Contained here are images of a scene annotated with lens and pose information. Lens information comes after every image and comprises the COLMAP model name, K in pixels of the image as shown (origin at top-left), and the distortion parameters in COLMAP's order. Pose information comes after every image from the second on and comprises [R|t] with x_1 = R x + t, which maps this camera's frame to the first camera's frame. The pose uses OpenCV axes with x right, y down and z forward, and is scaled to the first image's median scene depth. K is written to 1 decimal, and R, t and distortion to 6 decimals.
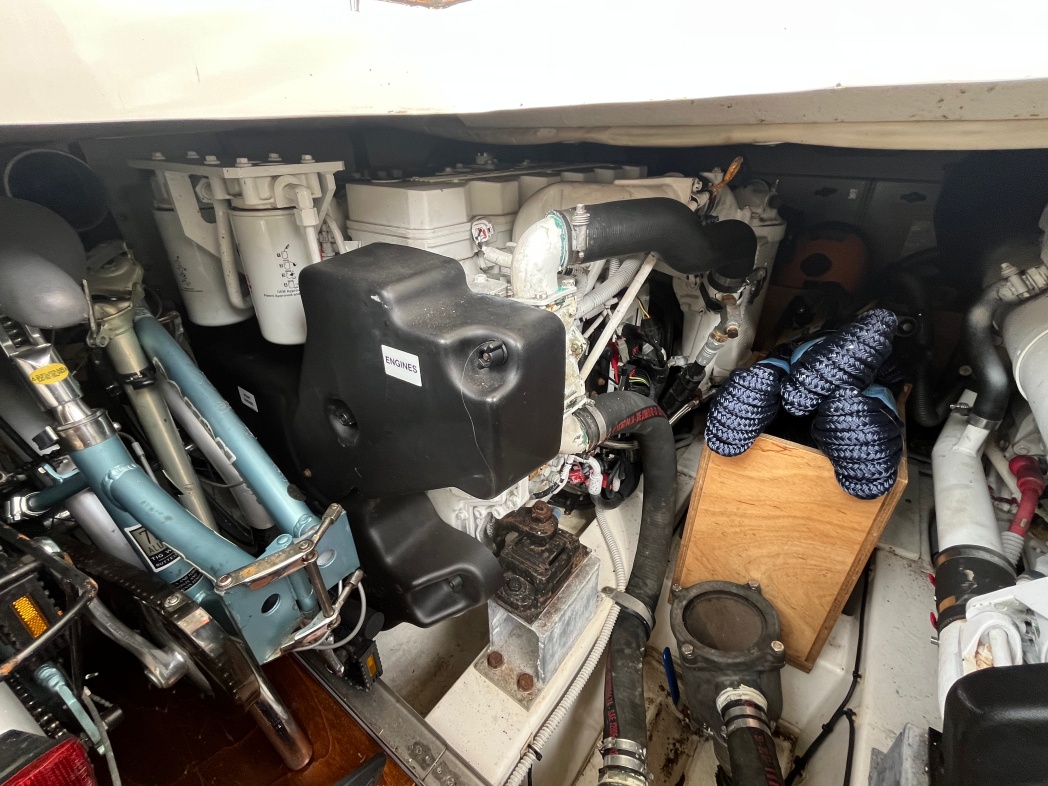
lens RADIAL K [[473.6, 0, 522.0], [0, 473.6, 391.8], [0, 0, 1]] dist [-0.004200, -0.000157]
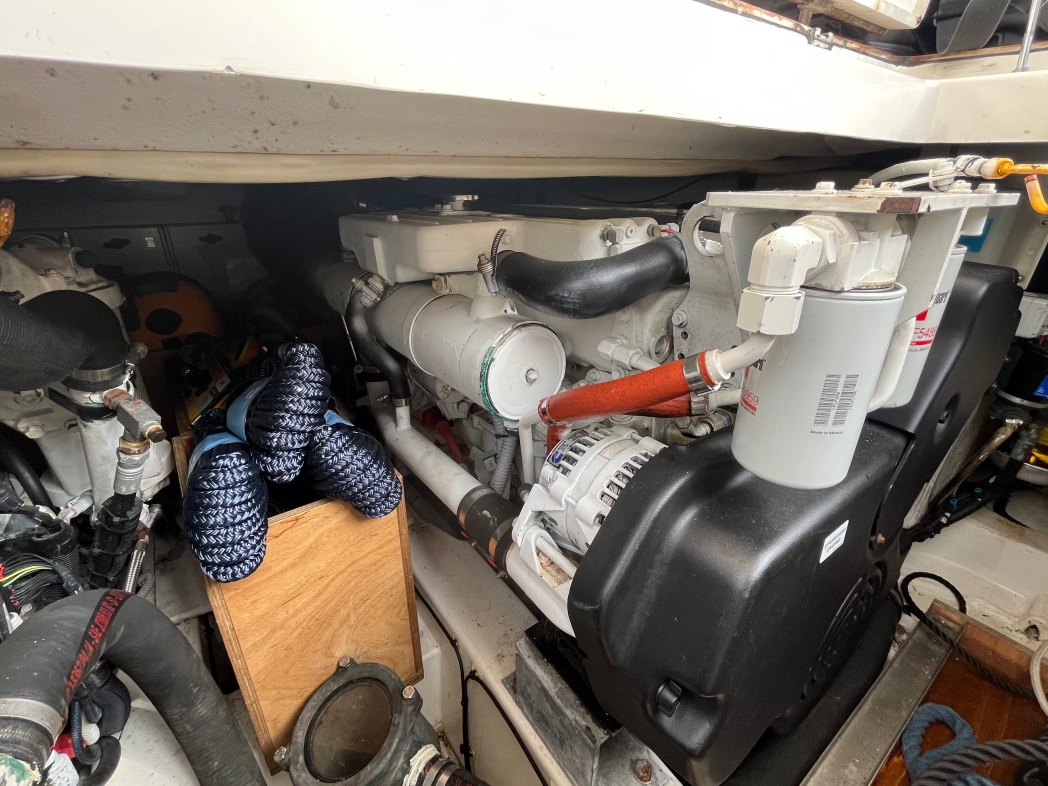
lens RADIAL K [[473.6, 0, 522.0], [0, 473.6, 391.8], [0, 0, 1]] dist [-0.004200, -0.000157]
pose [[0.305926, -0.381354, 0.872341, 0.016338], [0.456892, 0.862673, 0.216898, -0.088329], [-0.835260, 0.332211, 0.438152, 0.215636]]
